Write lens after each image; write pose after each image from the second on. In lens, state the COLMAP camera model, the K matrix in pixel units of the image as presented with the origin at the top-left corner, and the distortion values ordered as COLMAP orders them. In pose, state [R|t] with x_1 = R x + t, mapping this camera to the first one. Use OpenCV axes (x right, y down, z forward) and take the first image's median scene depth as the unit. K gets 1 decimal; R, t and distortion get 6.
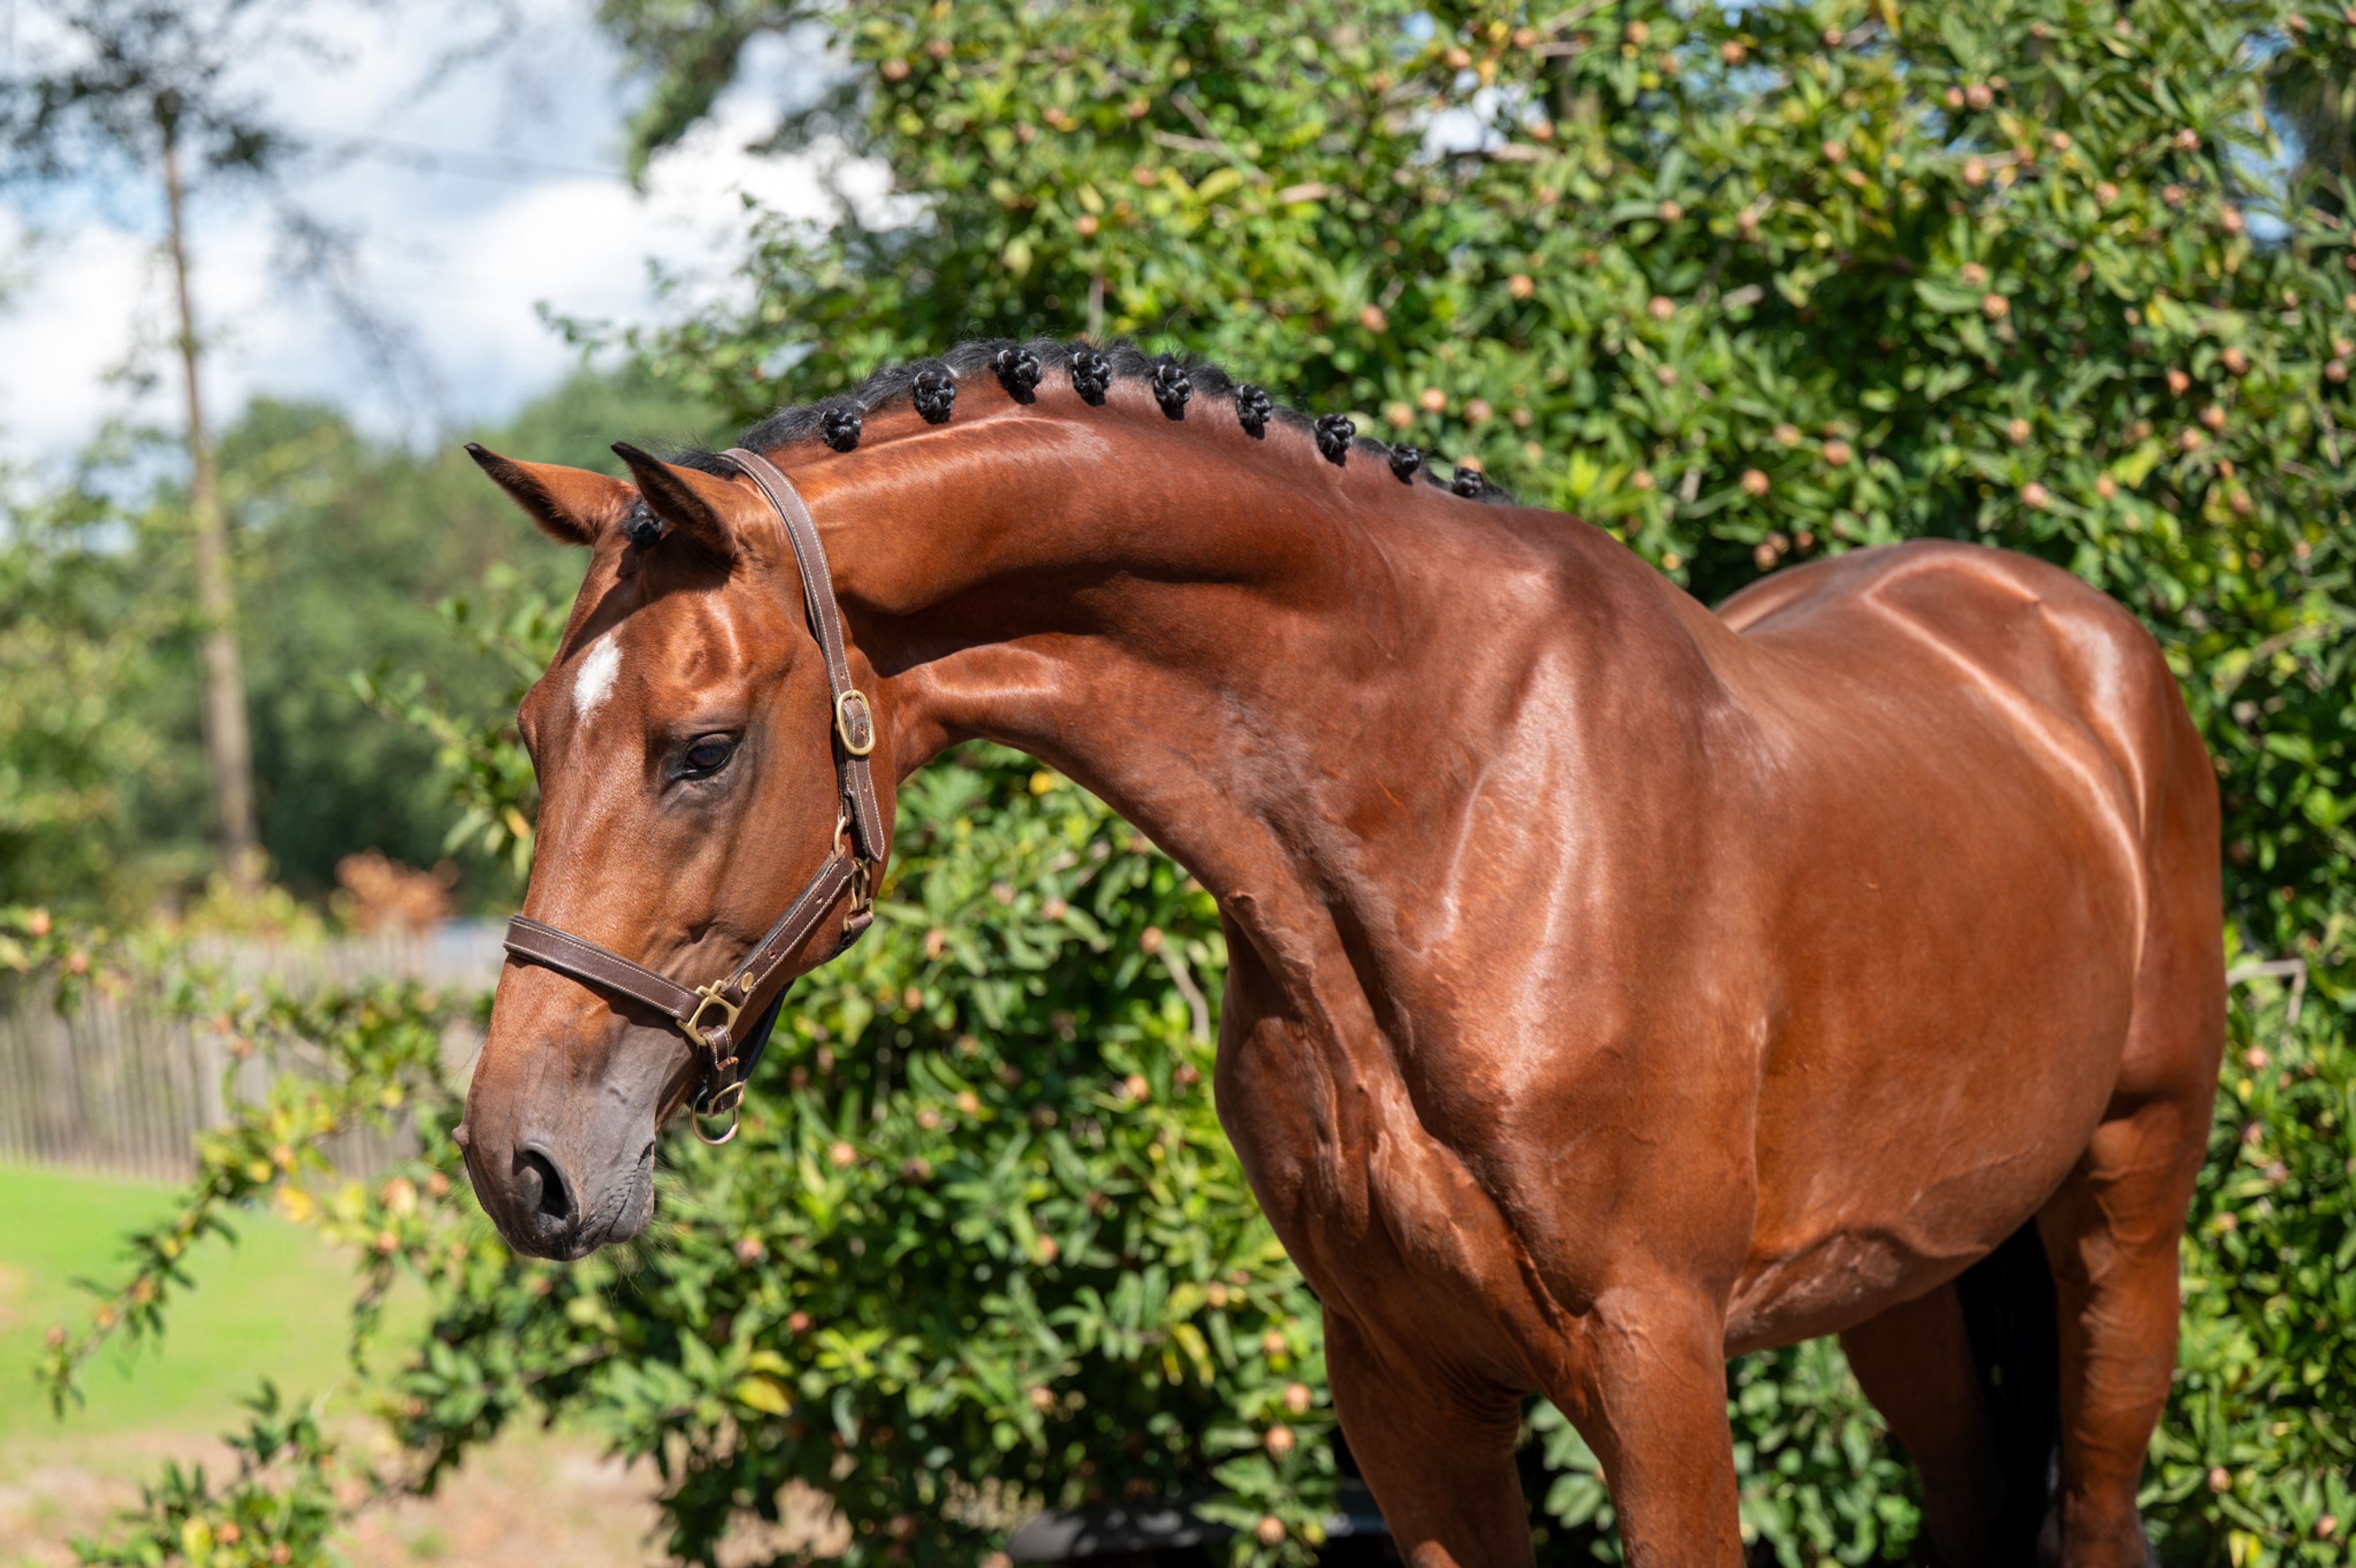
lens RADIAL K [[5557.0, 0, 1096.3], [0, 5557.0, 675.6], [0, 0, 1]] dist [-1.612275, 28.534785]
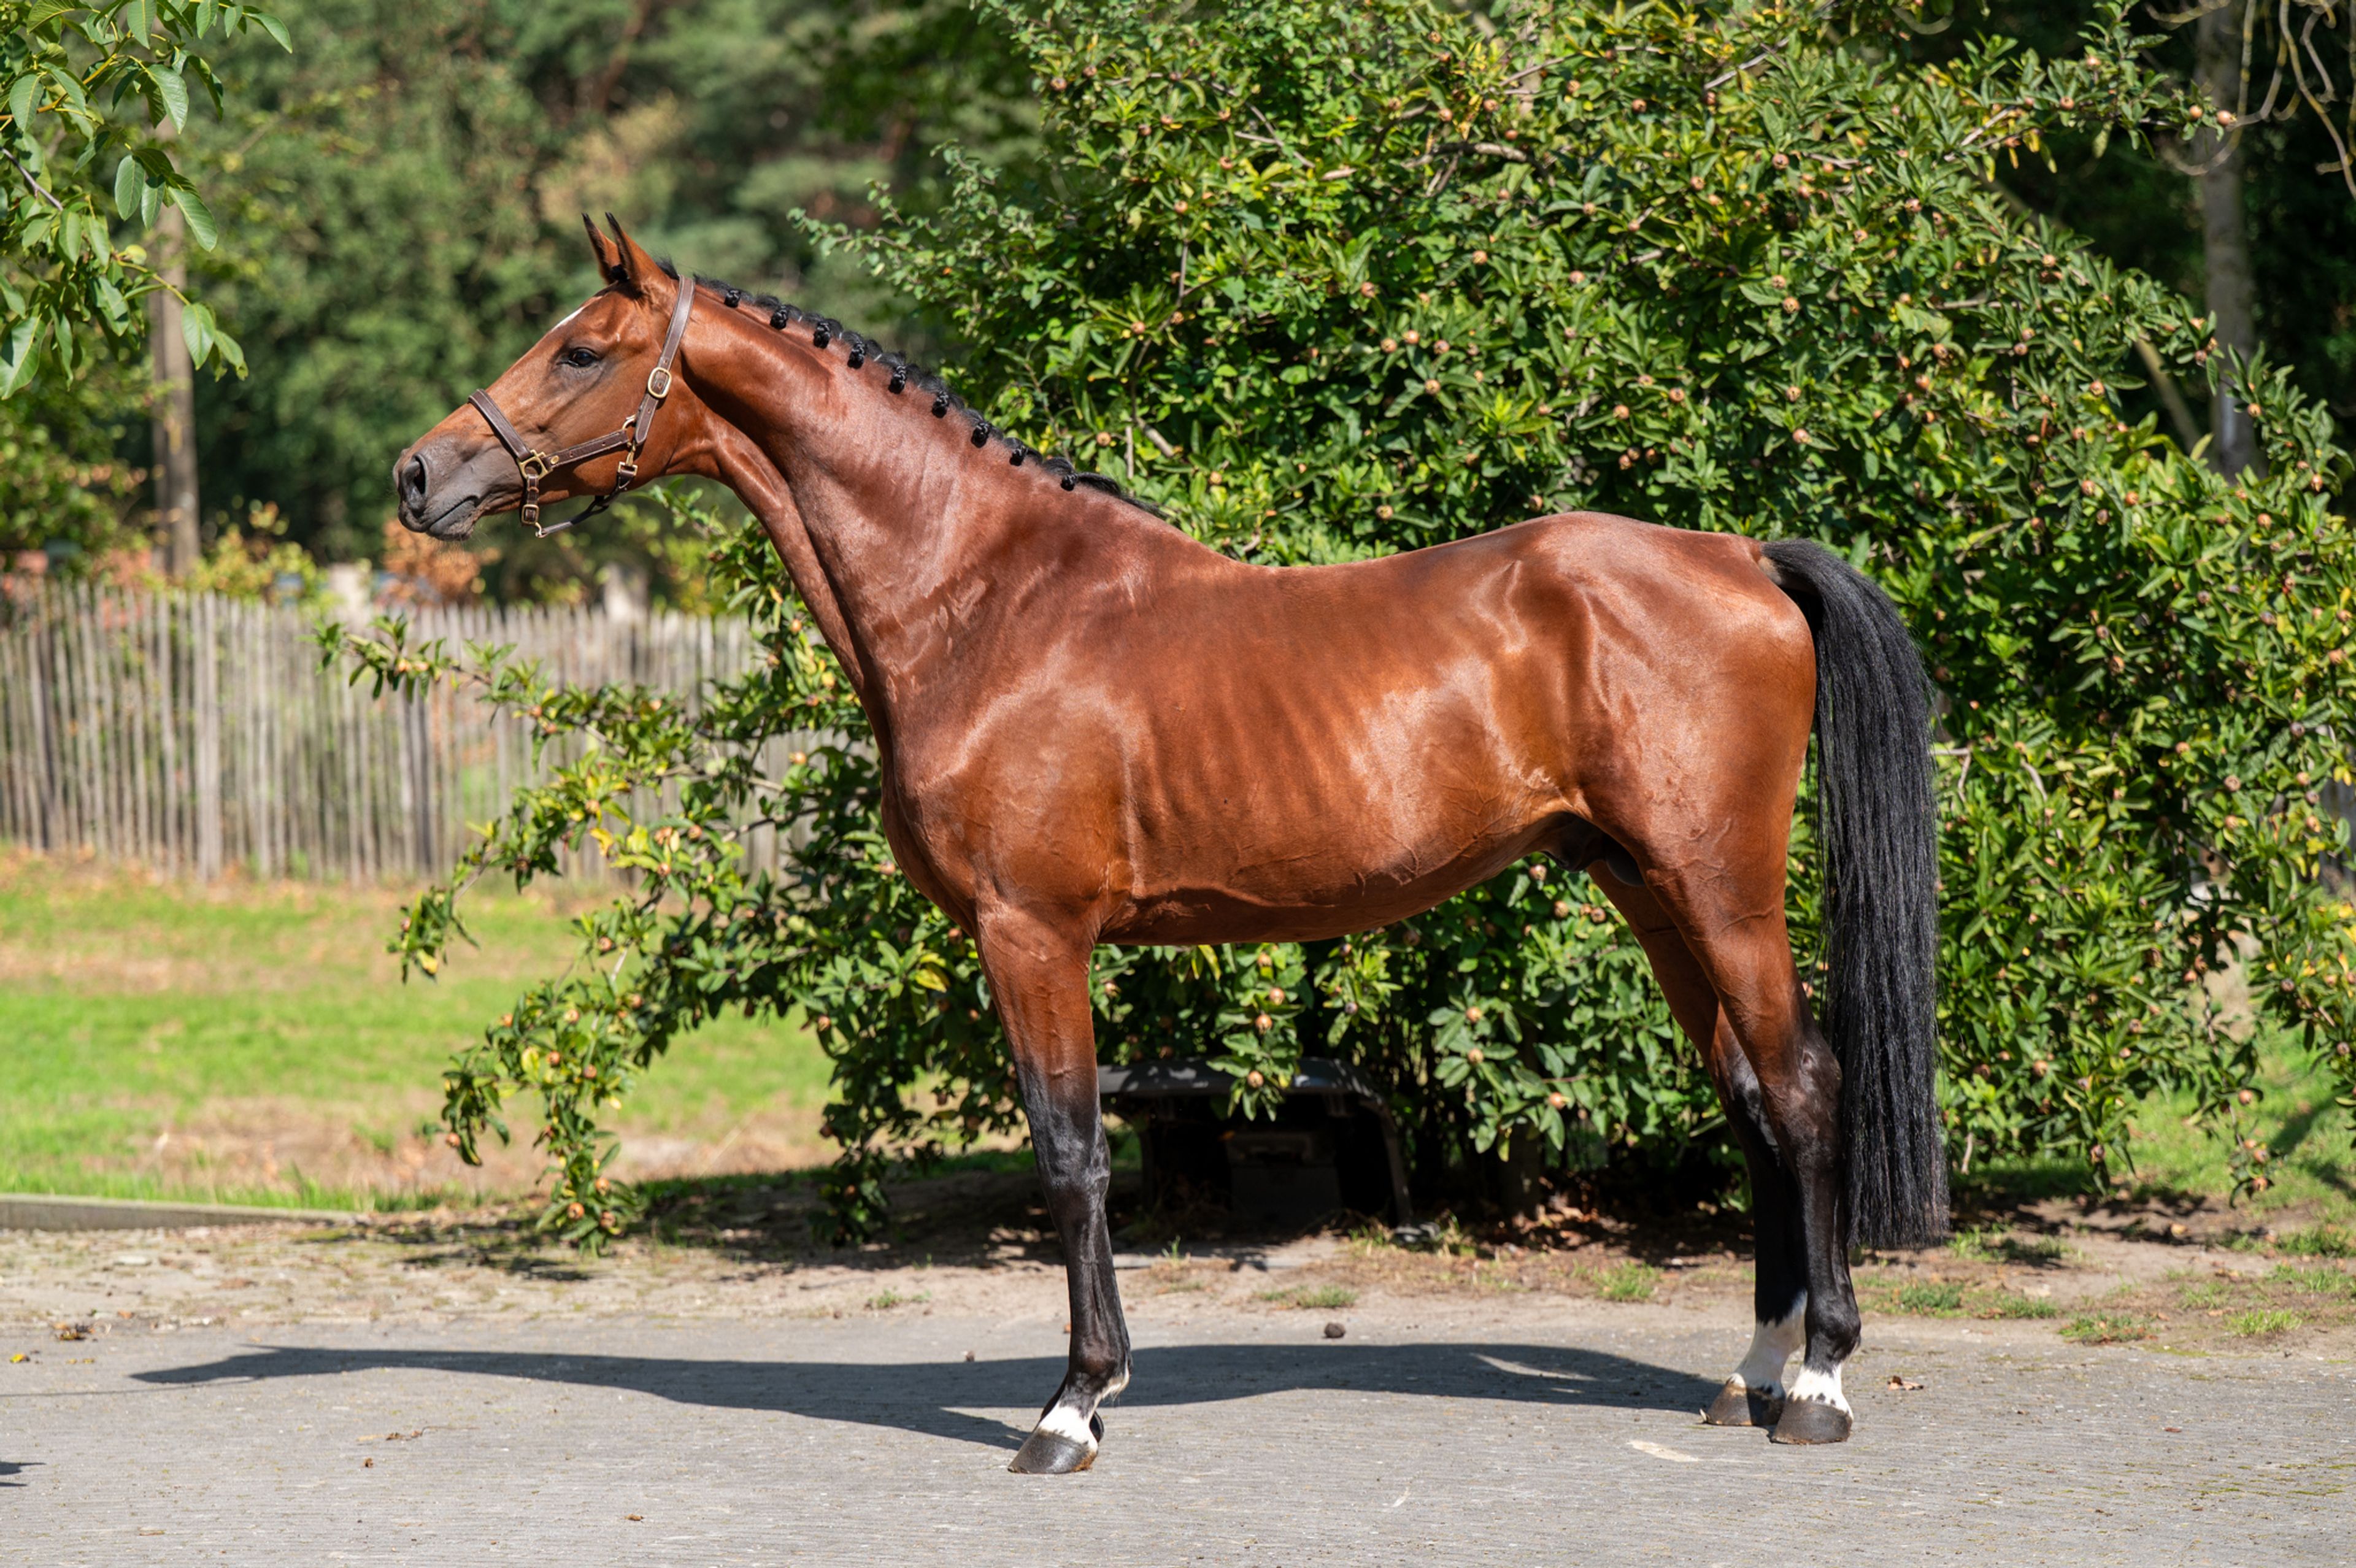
lens RADIAL K [[7538.7, 0, 1178.0], [0, 7538.7, 784.0], [0, 0, 1]] dist [-0.142372, 0.059945]
pose [[0.998395, 0.056152, 0.007325, -0.009507], [-0.056531, 0.995858, 0.071217, -0.071491], [-0.003295, -0.071517, 0.997434, -1.029106]]
